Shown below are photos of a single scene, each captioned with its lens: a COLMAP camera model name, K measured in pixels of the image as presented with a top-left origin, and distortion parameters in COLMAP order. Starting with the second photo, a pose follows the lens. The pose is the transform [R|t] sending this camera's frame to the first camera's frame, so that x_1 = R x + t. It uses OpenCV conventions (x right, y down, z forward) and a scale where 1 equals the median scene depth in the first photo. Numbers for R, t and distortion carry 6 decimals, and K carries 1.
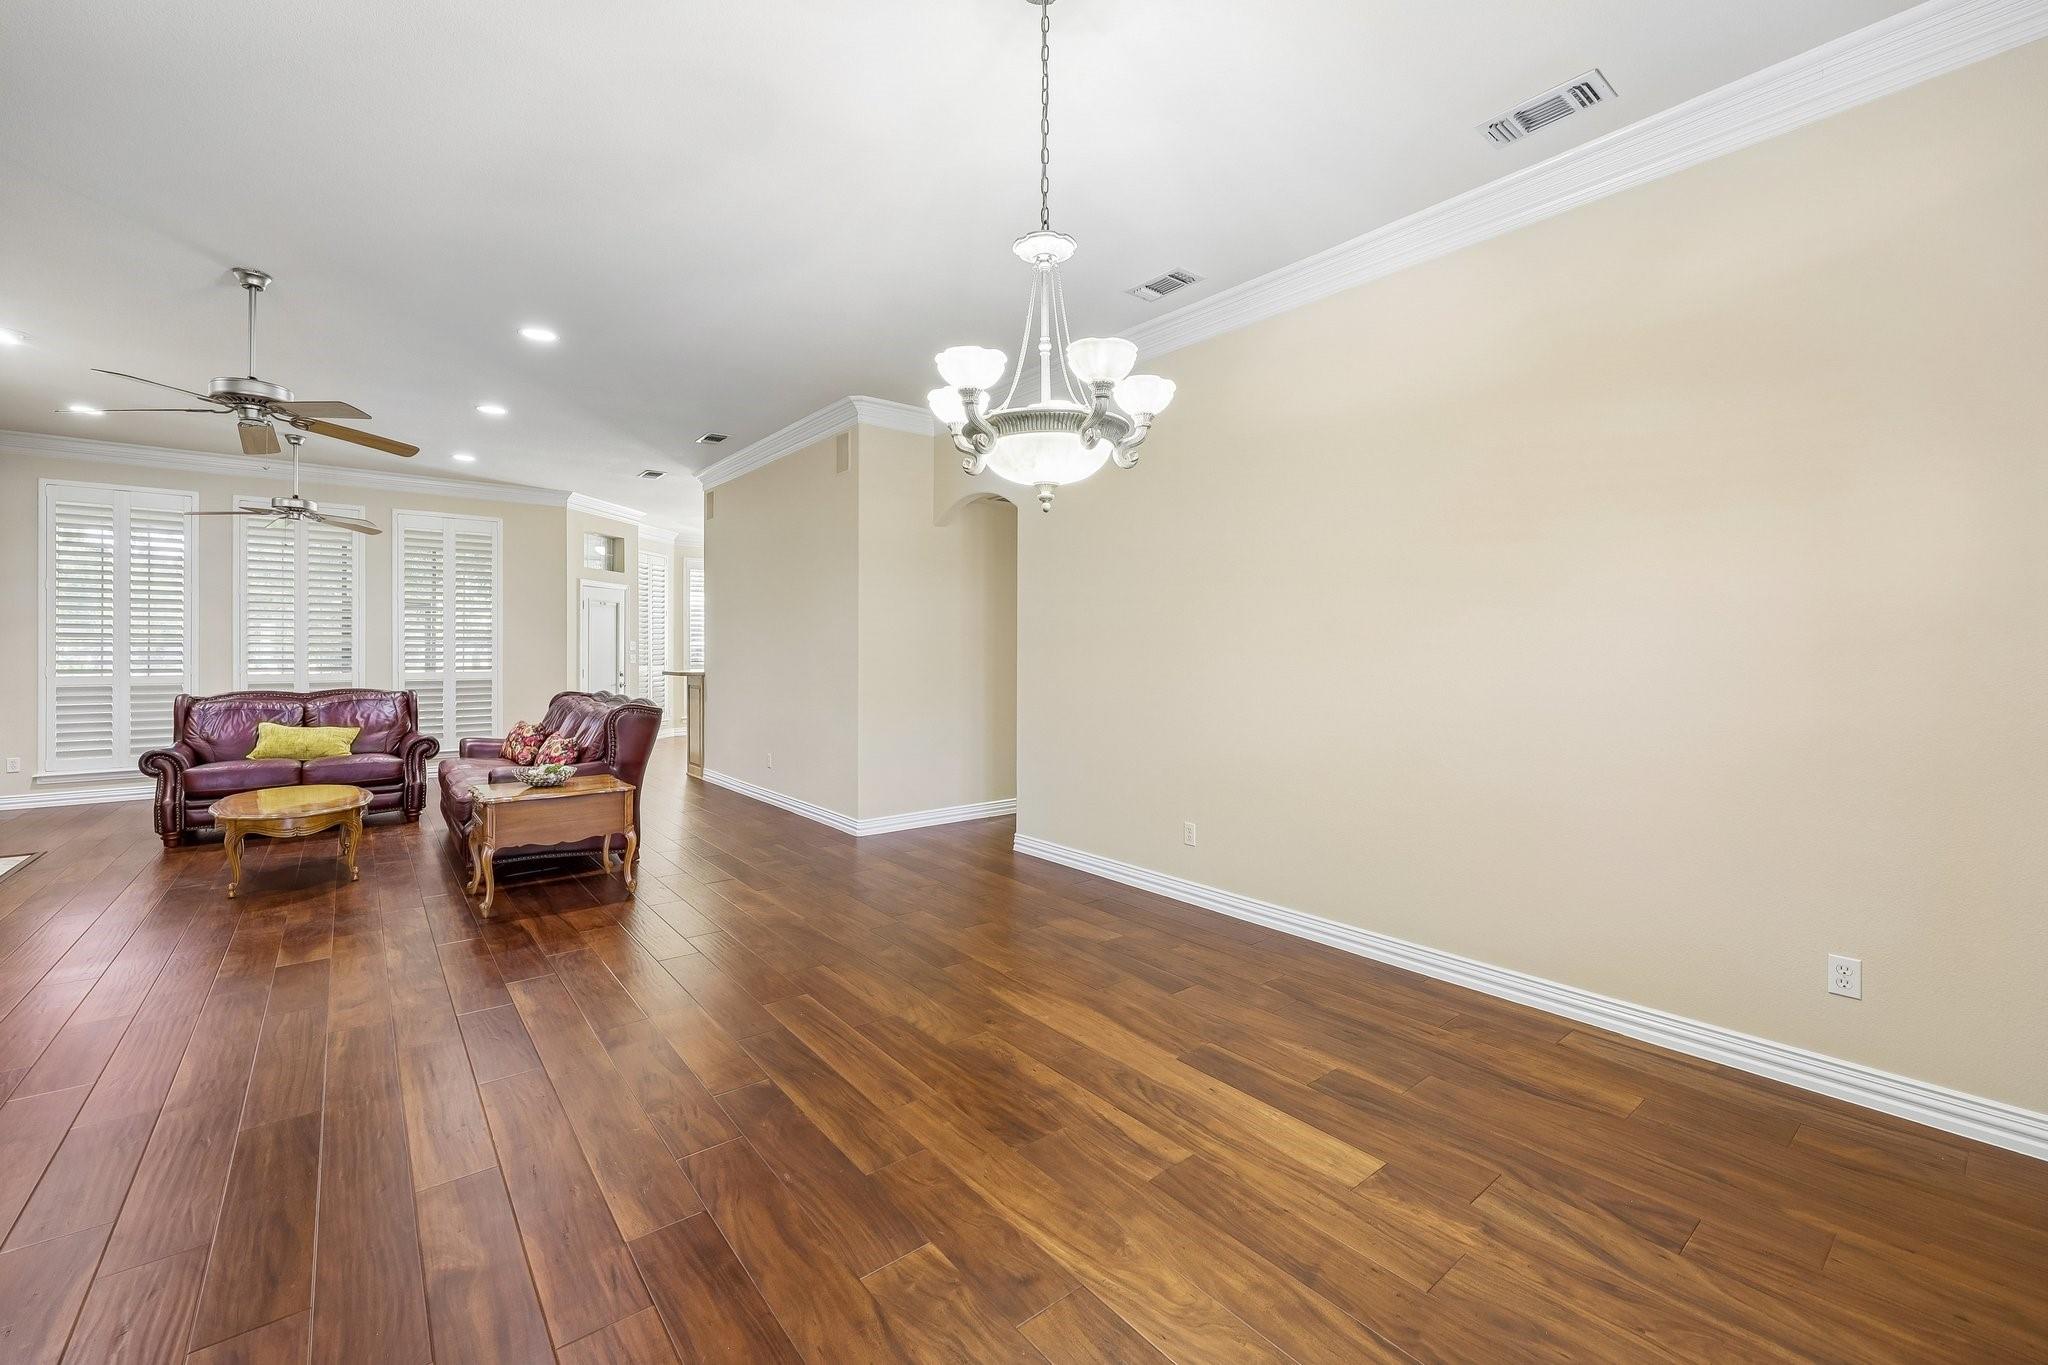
lens RADIAL K [[833.0, 0, 1027.2], [0, 833.0, 661.1], [0, 0, 1]] dist [0.001357, 0.000010]
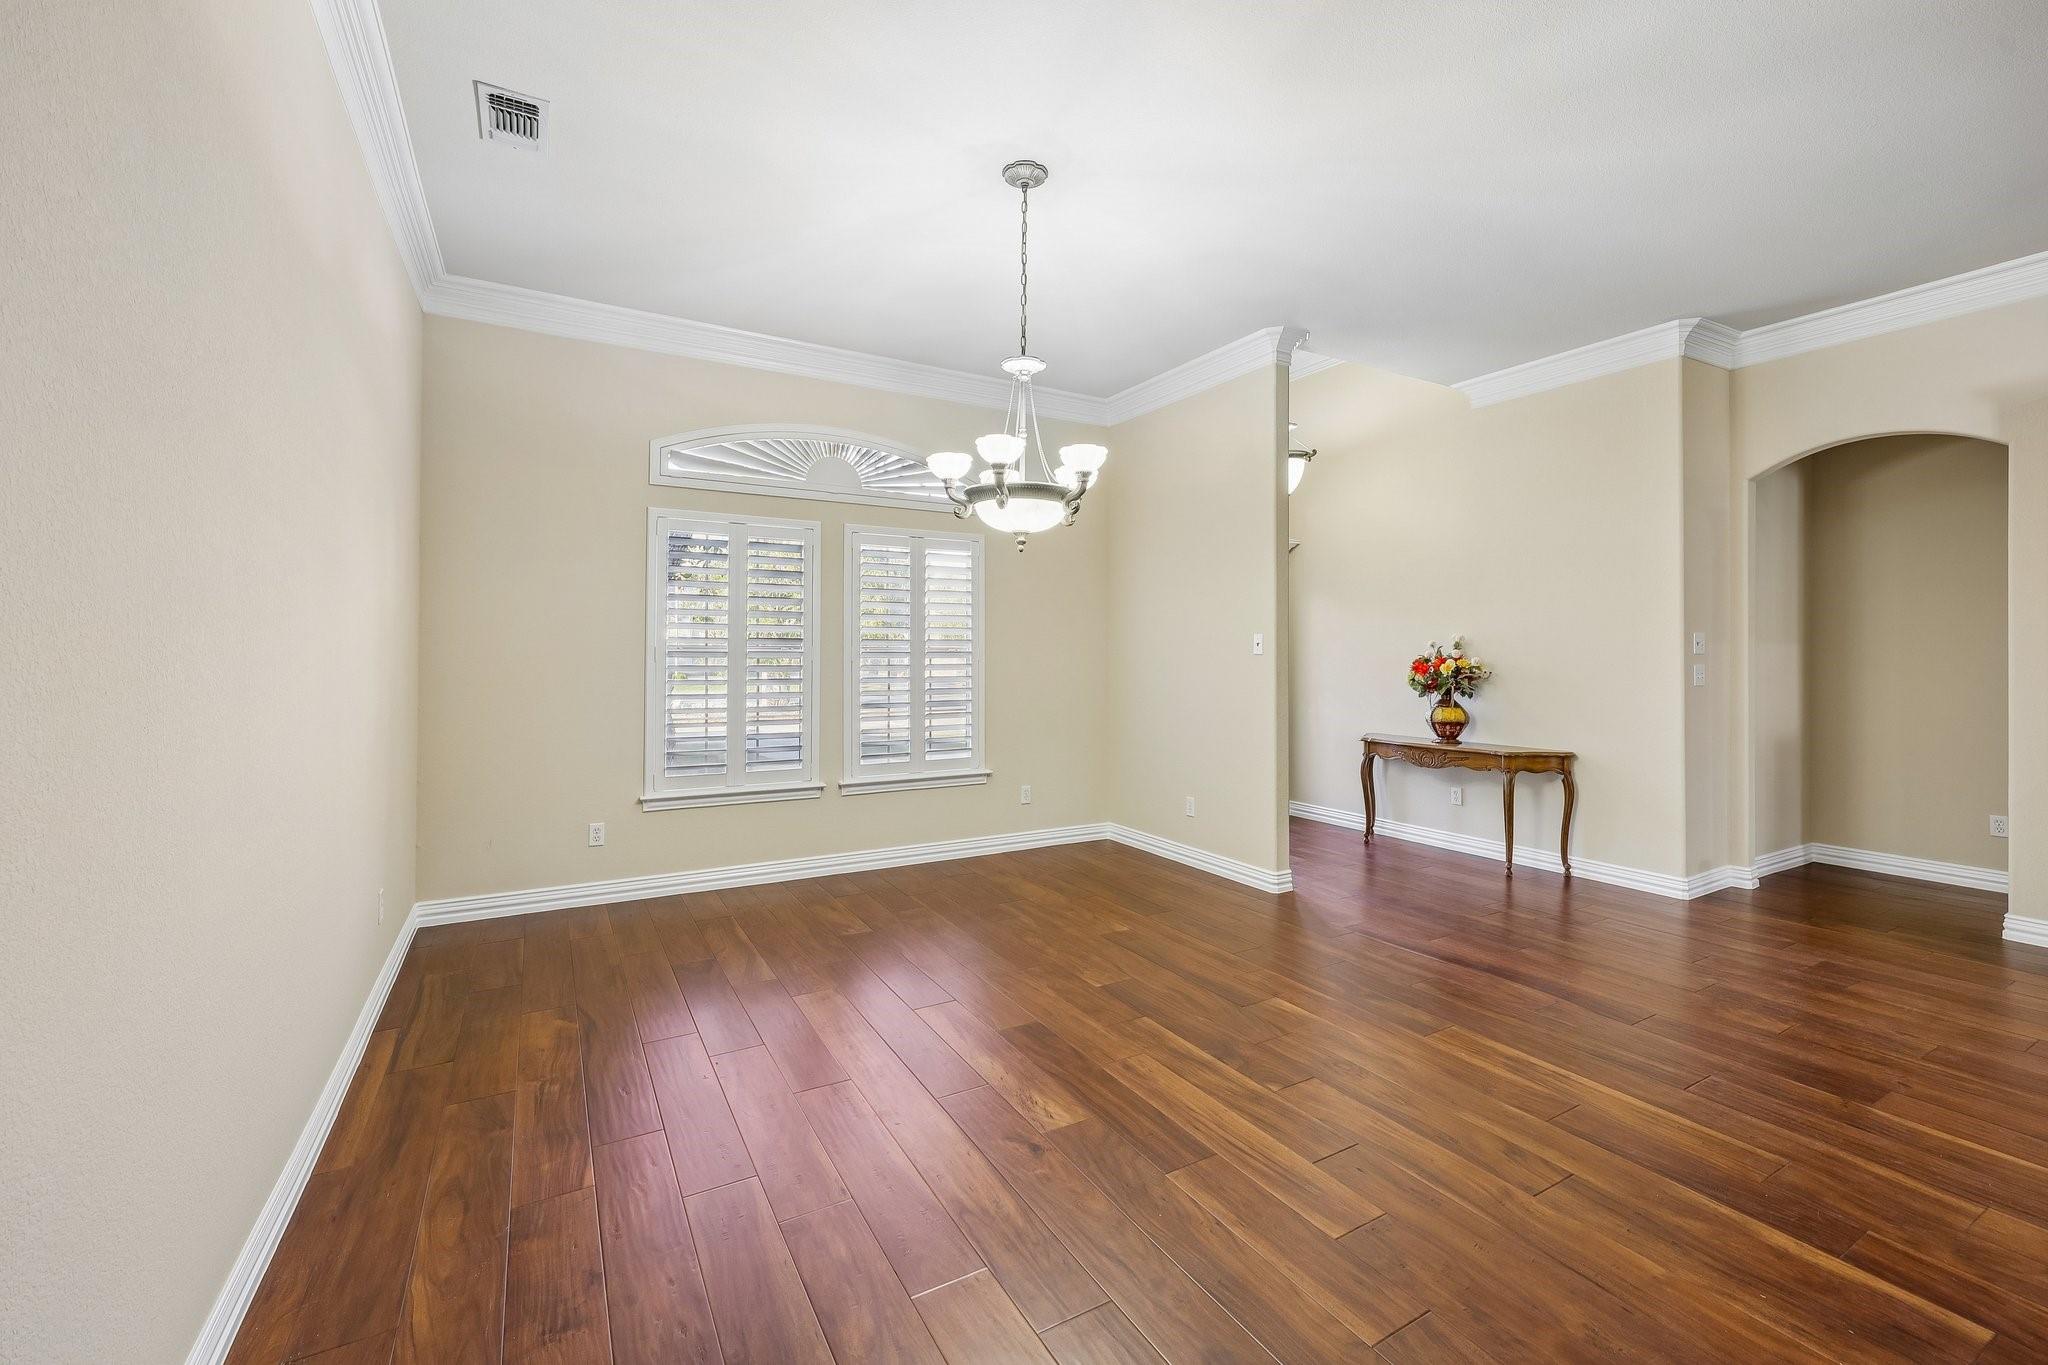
lens RADIAL K [[825.4, 0, 1020.3], [0, 825.4, 643.9], [0, 0, 1]] dist [0.000643, 0.000041]
pose [[-0.987742, -0.004499, 0.156032, -0.084394], [-0.004904, 0.999986, -0.002206, -0.010662], [-0.156019, -0.002944, -0.987750, 1.021112]]
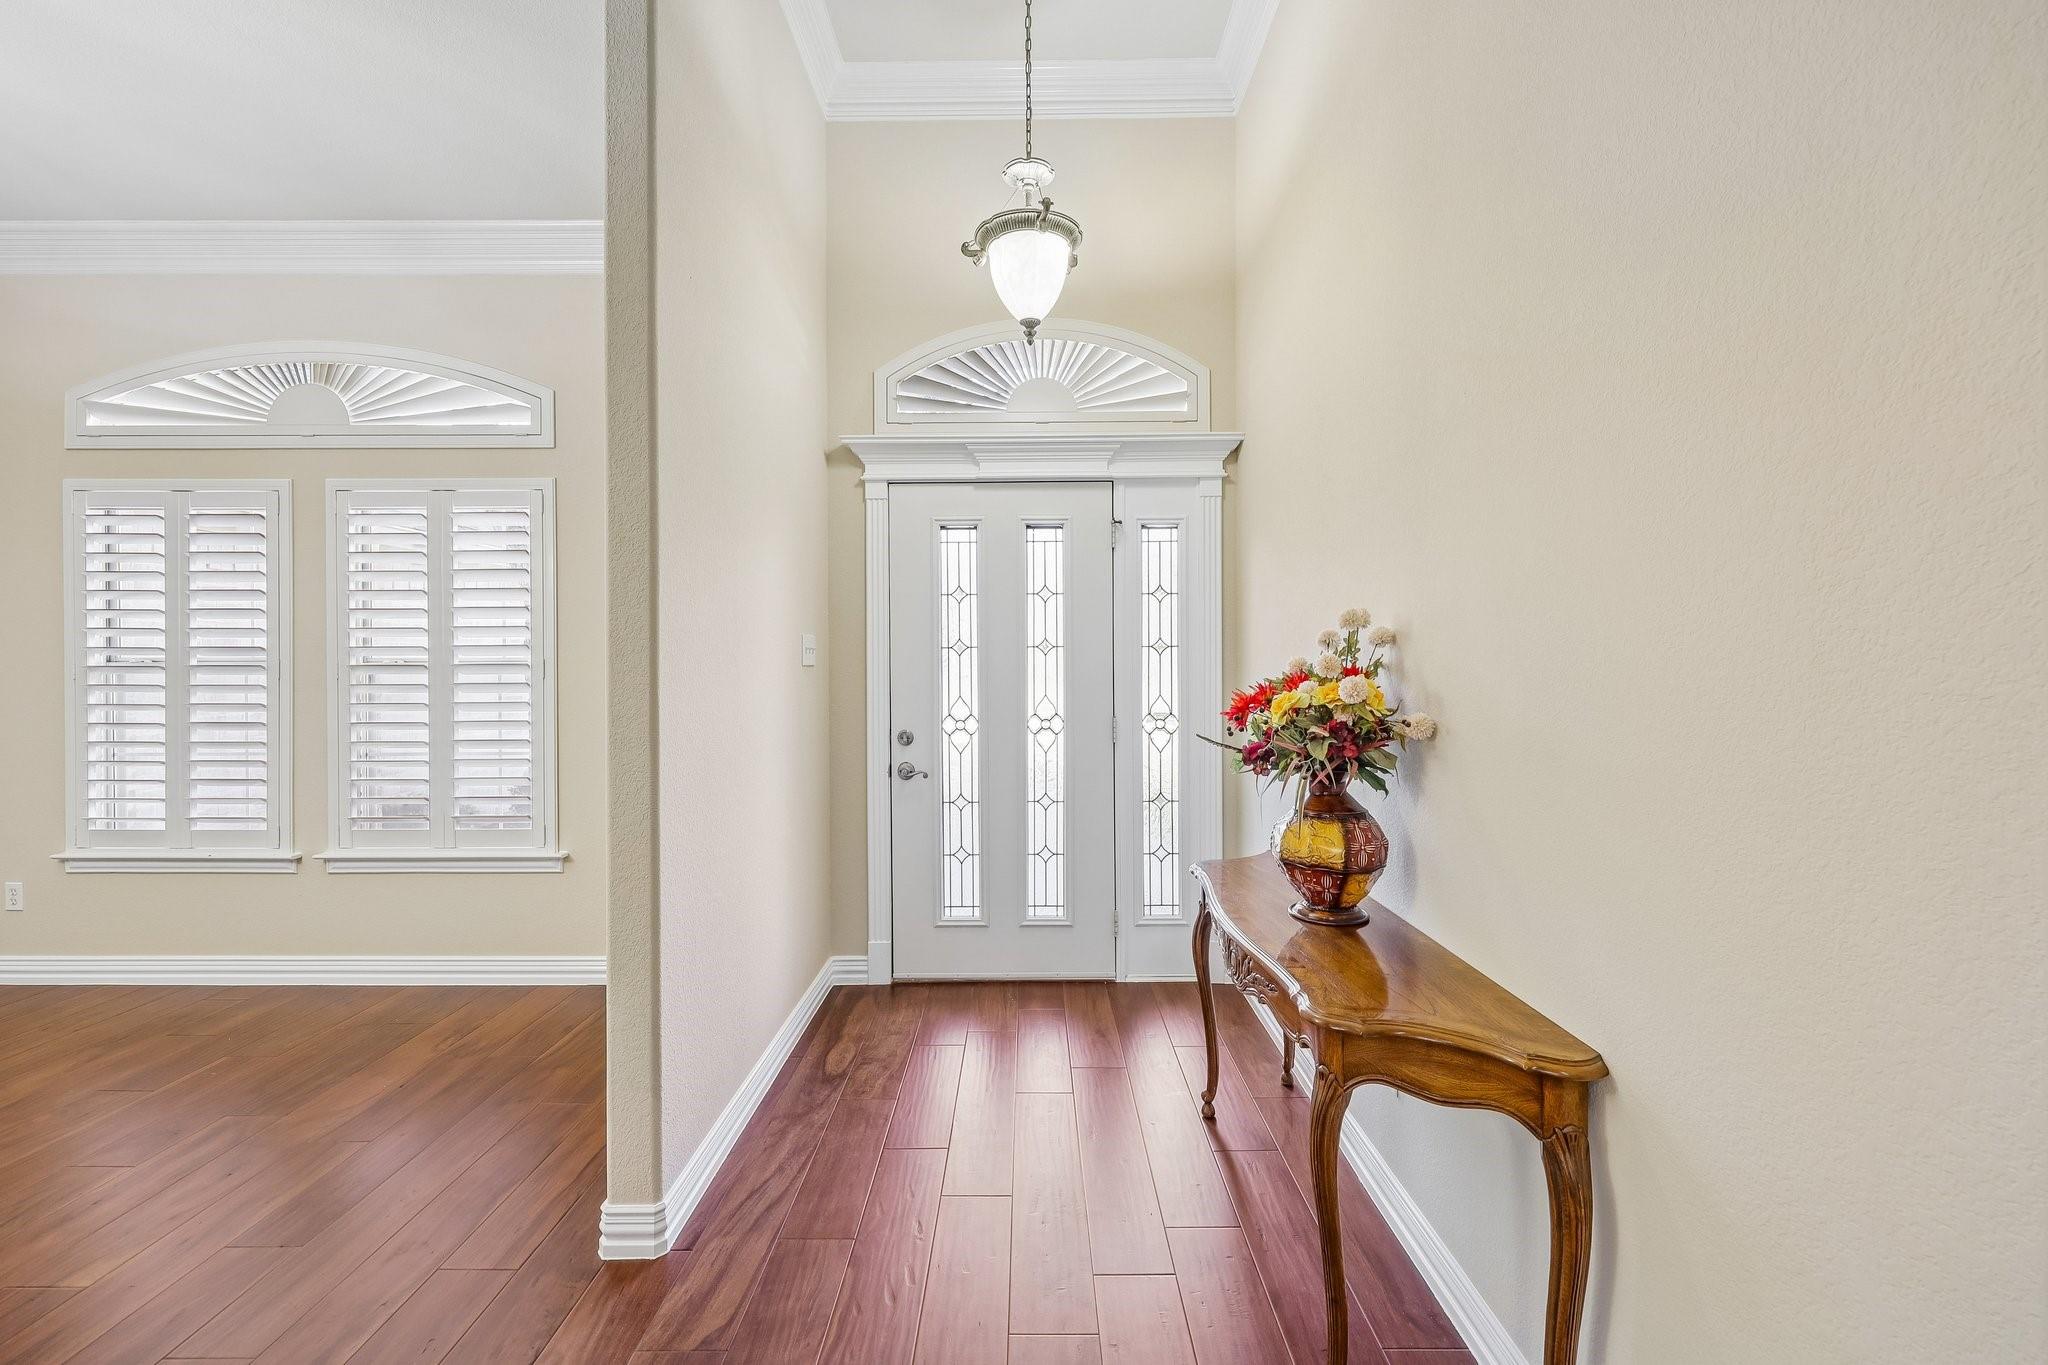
lens RADIAL K [[833.0, 0, 1027.2], [0, 833.0, 661.1], [0, 0, 1]] dist [0.001357, 0.000010]
pose [[-0.777701, -0.003565, 0.628625, -0.608670], [0.007148, 0.999869, 0.014514, -0.011477], [-0.628594, 0.015781, -0.777574, 0.242119]]
